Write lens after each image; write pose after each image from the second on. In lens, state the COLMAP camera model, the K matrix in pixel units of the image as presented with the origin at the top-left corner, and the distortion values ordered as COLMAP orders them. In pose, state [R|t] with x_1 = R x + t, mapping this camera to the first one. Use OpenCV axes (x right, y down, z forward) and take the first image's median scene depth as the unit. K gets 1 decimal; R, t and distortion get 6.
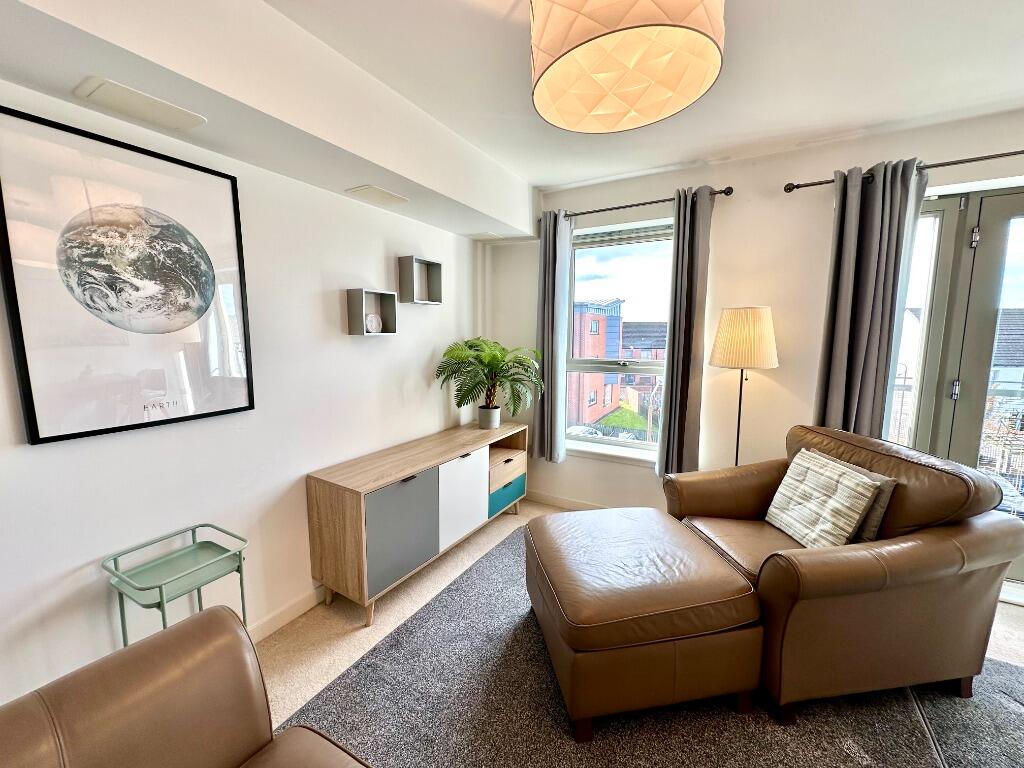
lens RADIAL K [[407.8, 0, 511.1], [0, 407.8, 382.9], [0, 0, 1]] dist [0.001117, 0.000109]
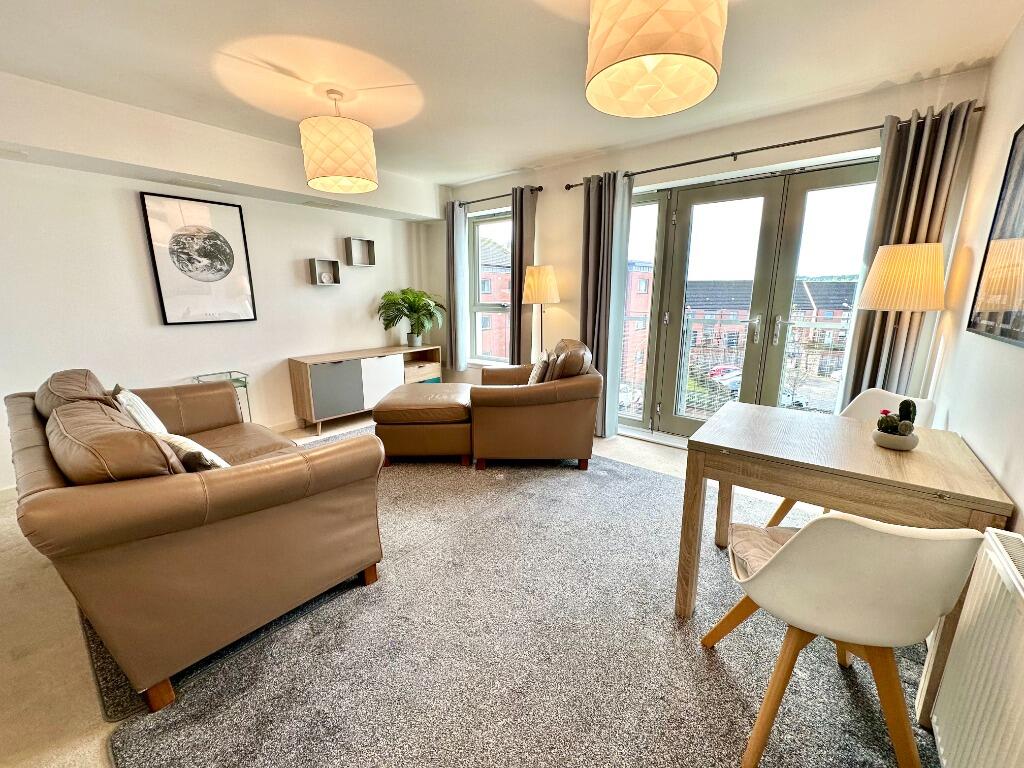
lens RADIAL K [[402.7, 0, 510.2], [0, 402.7, 381.8], [0, 0, 1]] dist [-0.001564, 0.000013]
pose [[0.986583, 0.031760, -0.160142, 0.800255], [-0.016656, 0.995358, 0.094792, 0.132677], [0.162409, -0.090853, 0.982532, -0.673463]]
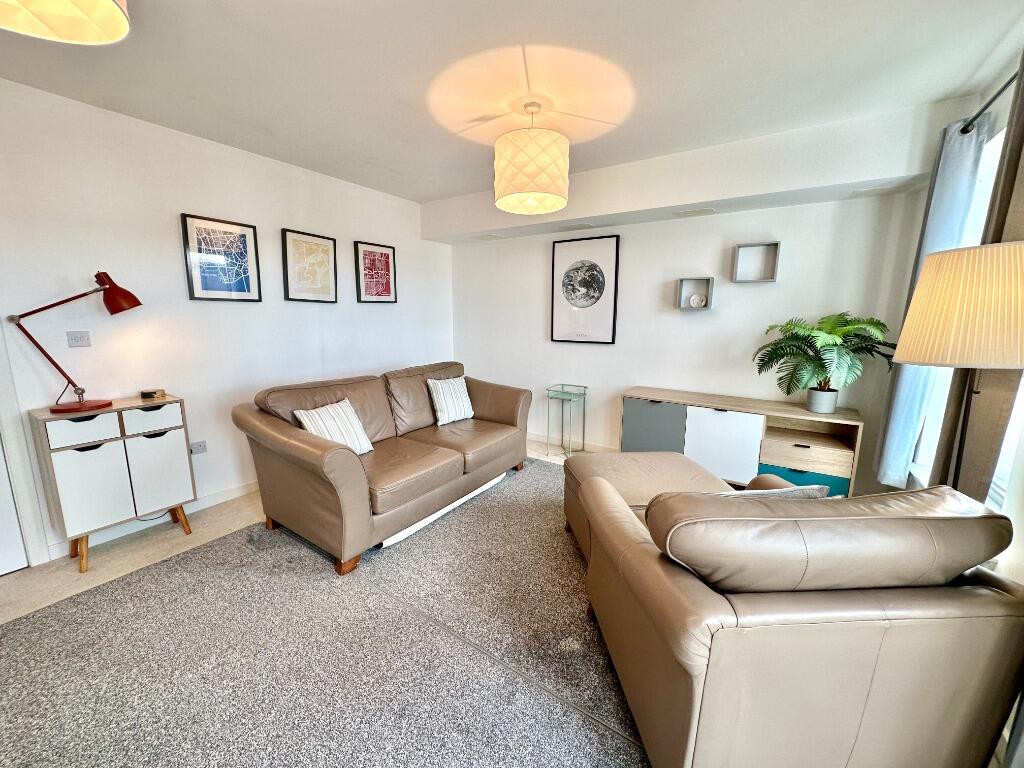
lens RADIAL K [[407.8, 0, 511.1], [0, 407.8, 382.9], [0, 0, 1]] dist [0.001117, 0.000109]
pose [[-0.071582, 0.170684, -0.982722, 1.261865], [-0.128705, 0.975432, 0.178792, -0.039737], [0.989096, 0.139279, -0.047855, 0.505096]]
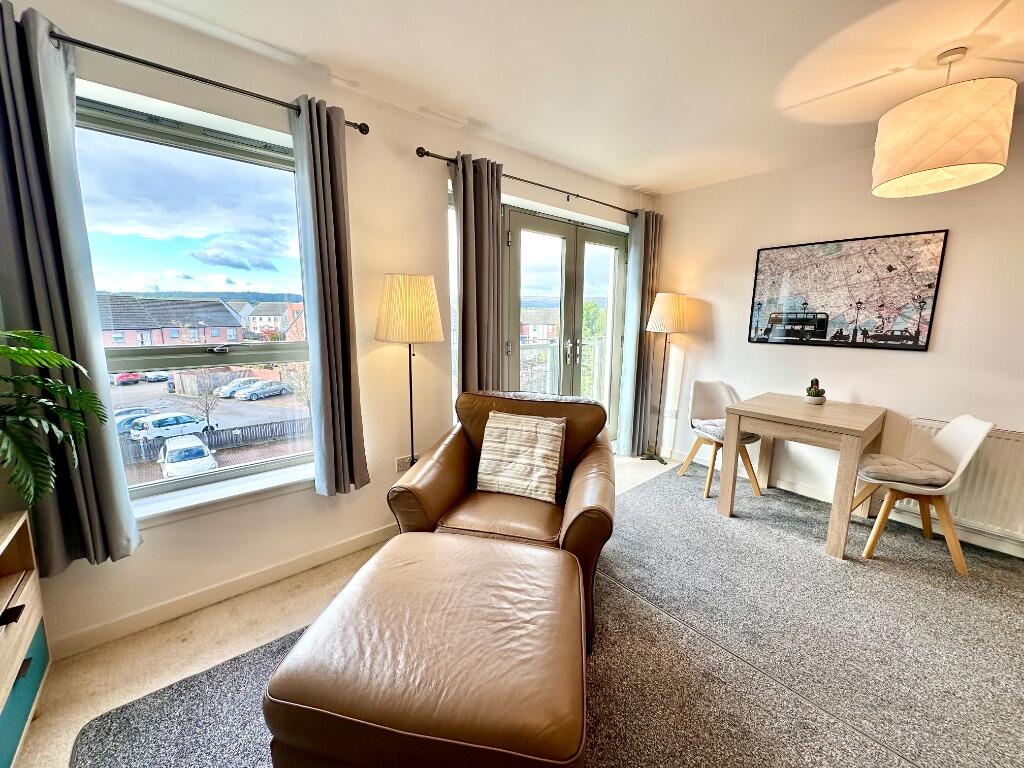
lens RADIAL K [[407.8, 0, 511.1], [0, 407.8, 382.9], [0, 0, 1]] dist [0.001117, 0.000109]
pose [[0.347698, -0.153119, 0.925019, -0.235700], [0.104702, 0.986745, 0.123981, -0.041644], [-0.931742, 0.053743, 0.359121, 0.530370]]
